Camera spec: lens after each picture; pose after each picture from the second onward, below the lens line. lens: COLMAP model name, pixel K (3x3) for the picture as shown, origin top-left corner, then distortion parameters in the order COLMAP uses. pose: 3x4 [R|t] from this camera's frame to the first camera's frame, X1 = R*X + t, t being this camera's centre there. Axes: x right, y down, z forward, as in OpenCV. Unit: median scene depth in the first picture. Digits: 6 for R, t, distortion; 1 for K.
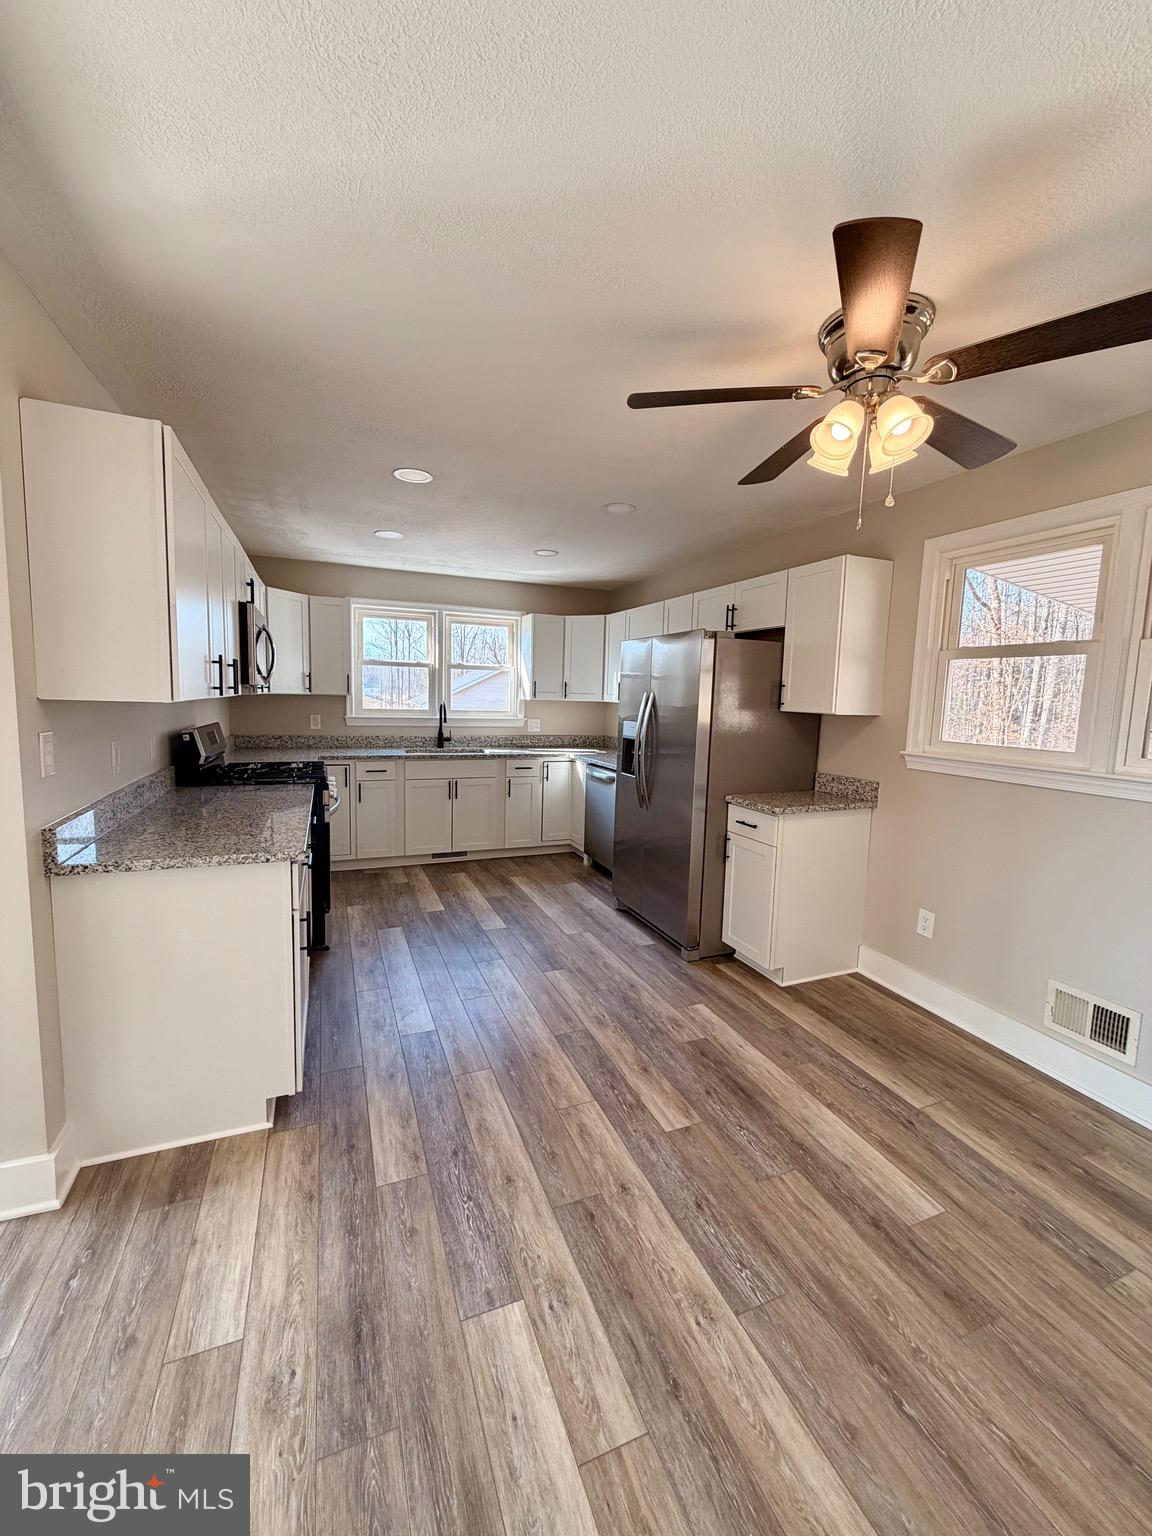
lens RADIAL K [[608.1, 0, 574.0], [0, 608.1, 767.4], [0, 0, 1]] dist [-0.000651, 0.000461]
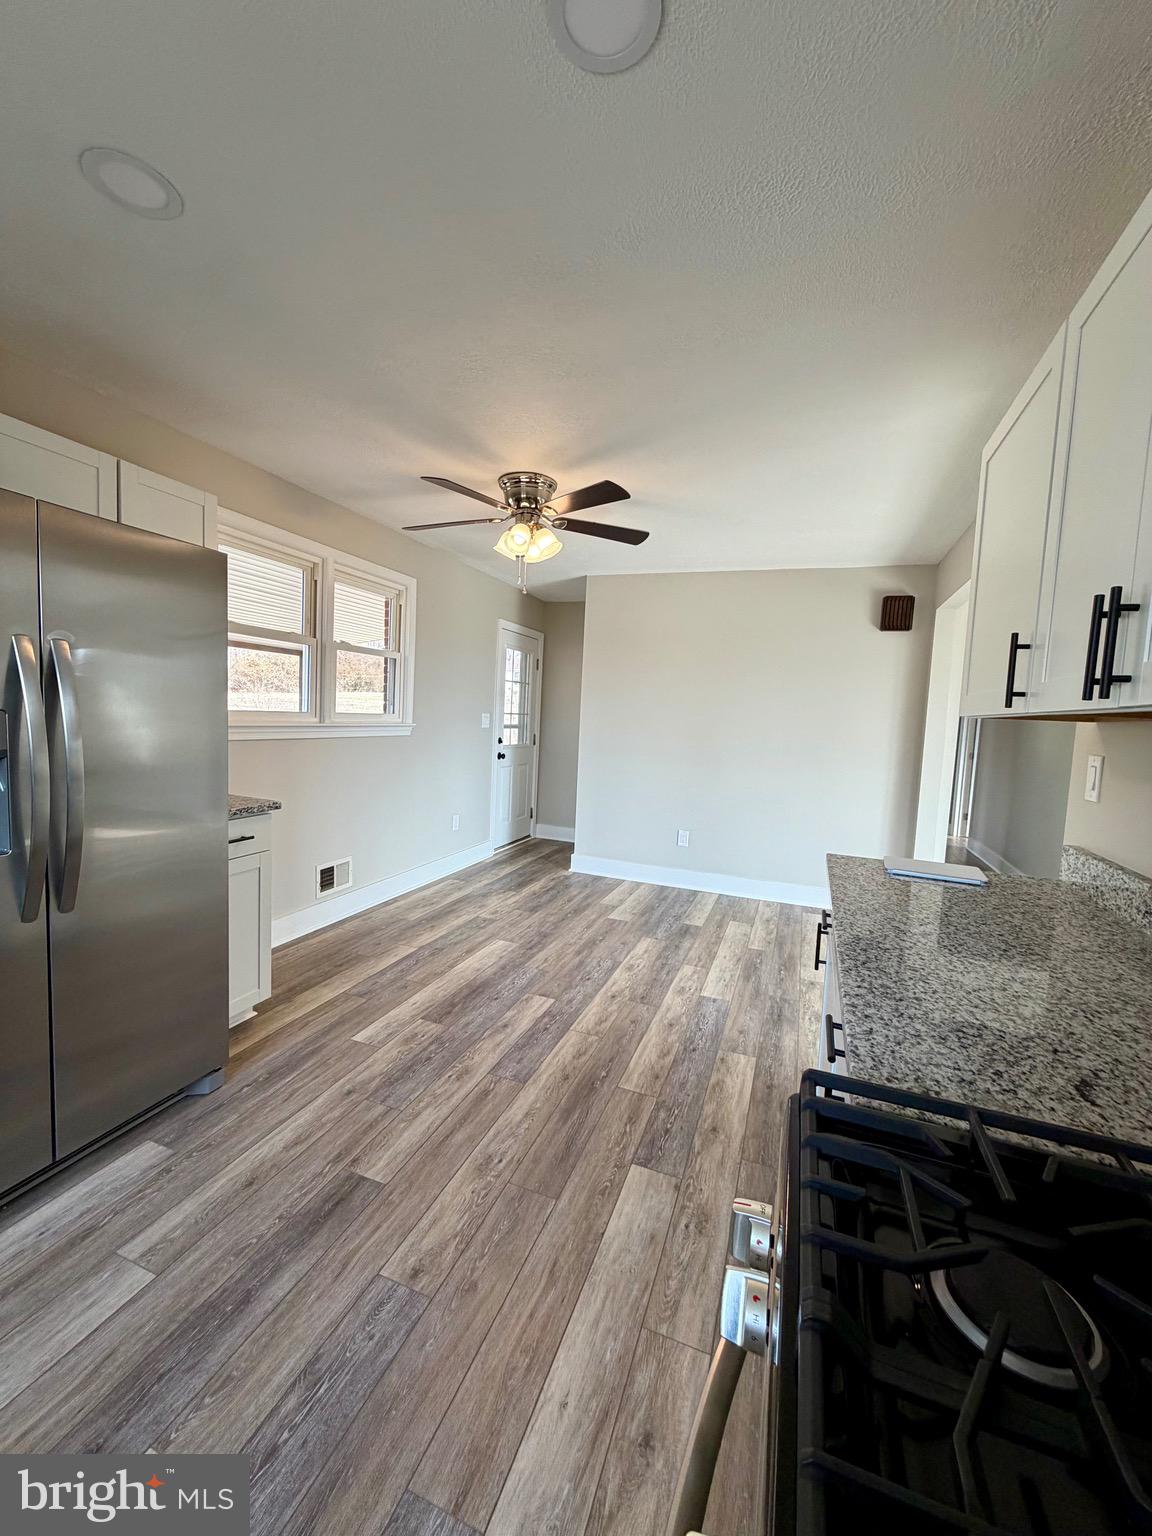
lens RADIAL K [[608.1, 0, 575.9], [0, 608.1, 765.4], [0, 0, 1]] dist [-0.000651, 0.000461]
pose [[-0.727929, -0.122356, 0.674647, -0.486072], [0.012929, 0.981324, 0.191926, -0.127122], [-0.685531, 0.148431, -0.712752, 1.200449]]
